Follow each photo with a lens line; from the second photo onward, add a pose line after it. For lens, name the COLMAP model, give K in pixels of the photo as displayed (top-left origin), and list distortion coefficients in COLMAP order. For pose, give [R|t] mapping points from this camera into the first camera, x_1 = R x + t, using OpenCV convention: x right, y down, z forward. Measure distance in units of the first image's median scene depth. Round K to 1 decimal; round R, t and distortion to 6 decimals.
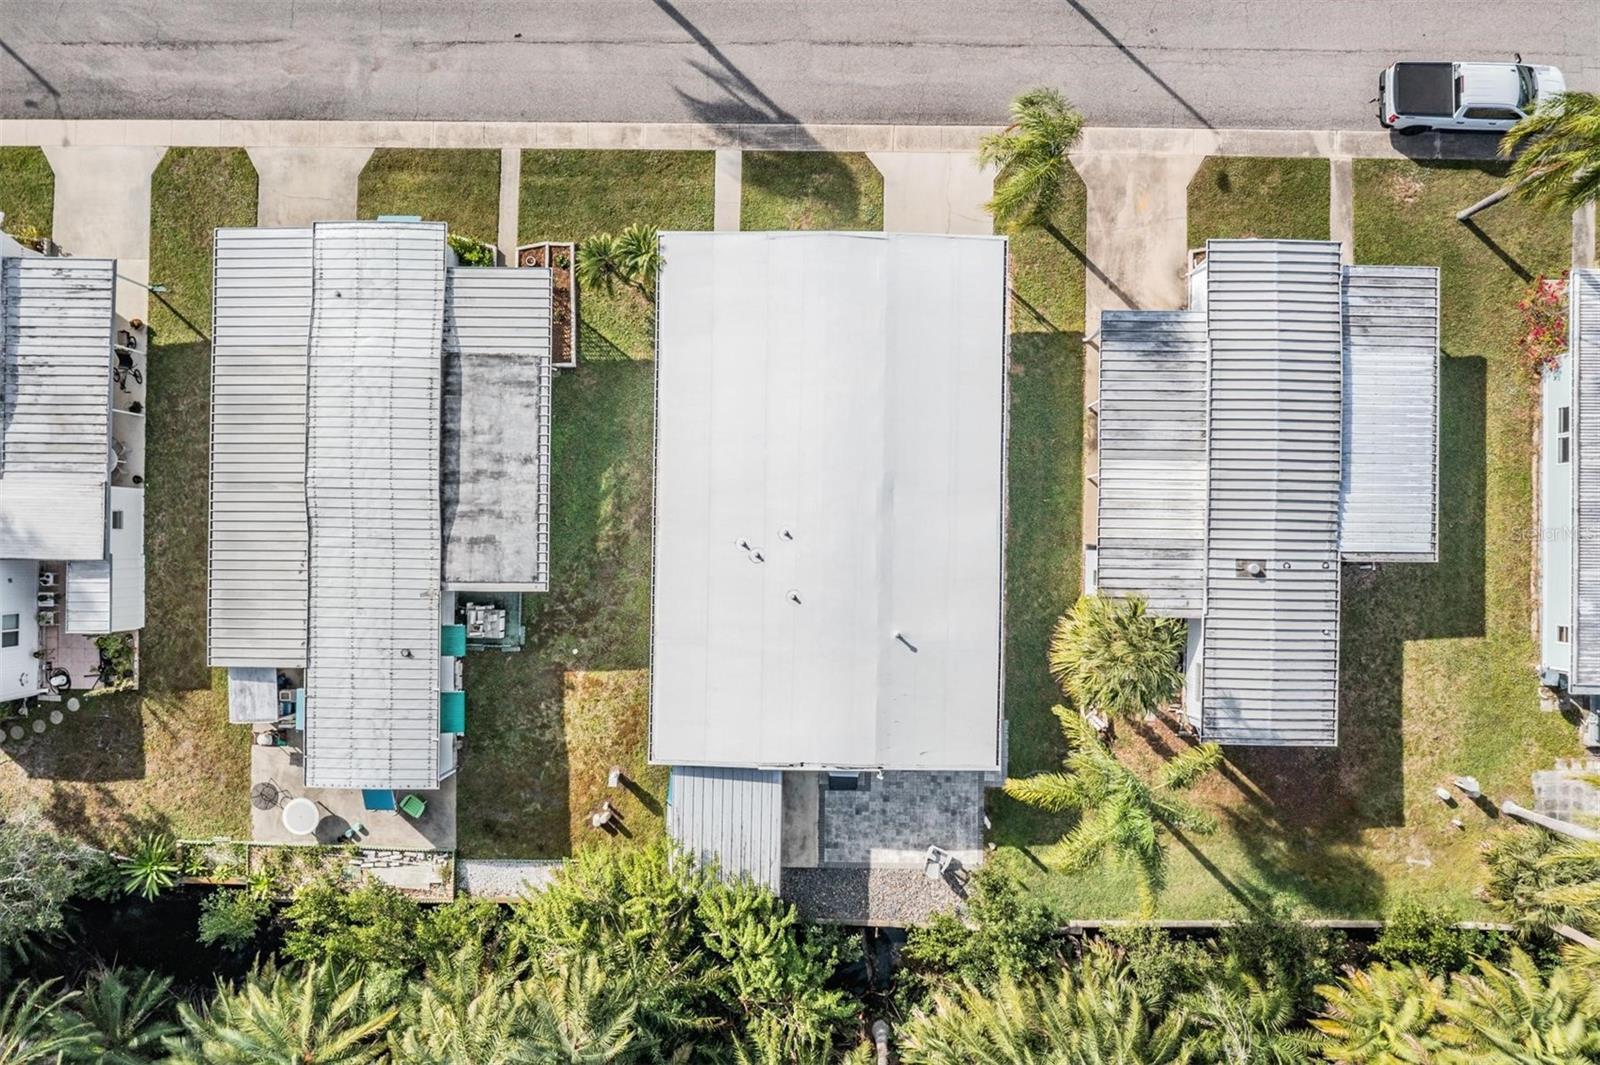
lens RADIAL K [[1265.2, 0, 800.0], [0, 1265.2, 532.5], [0, 0, 1]] dist [-0.013438, -0.004461]
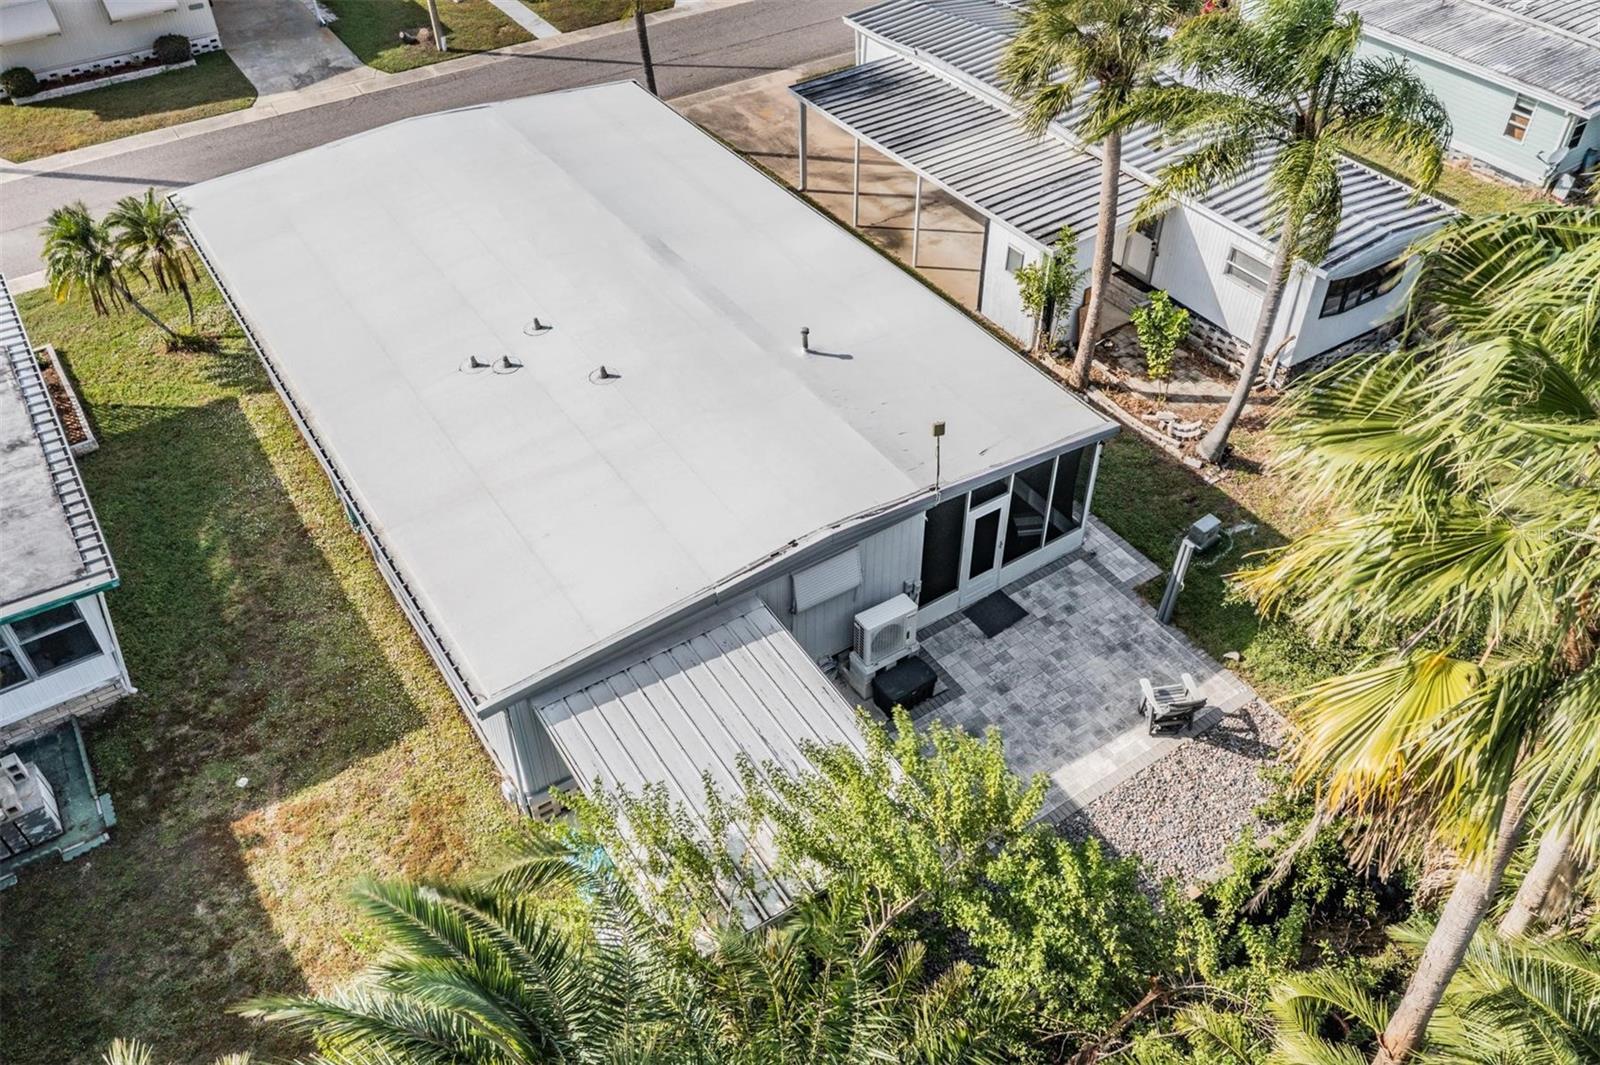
lens RADIAL K [[1265.2, 0, 800.0], [0, 1265.2, 532.5], [0, 0, 1]] dist [-0.013438, -0.004461]
pose [[0.825443, -0.372491, 0.424140, -0.171833], [0.564373, 0.559596, -0.606907, 0.421303], [-0.011280, 0.740340, 0.672138, 0.641420]]
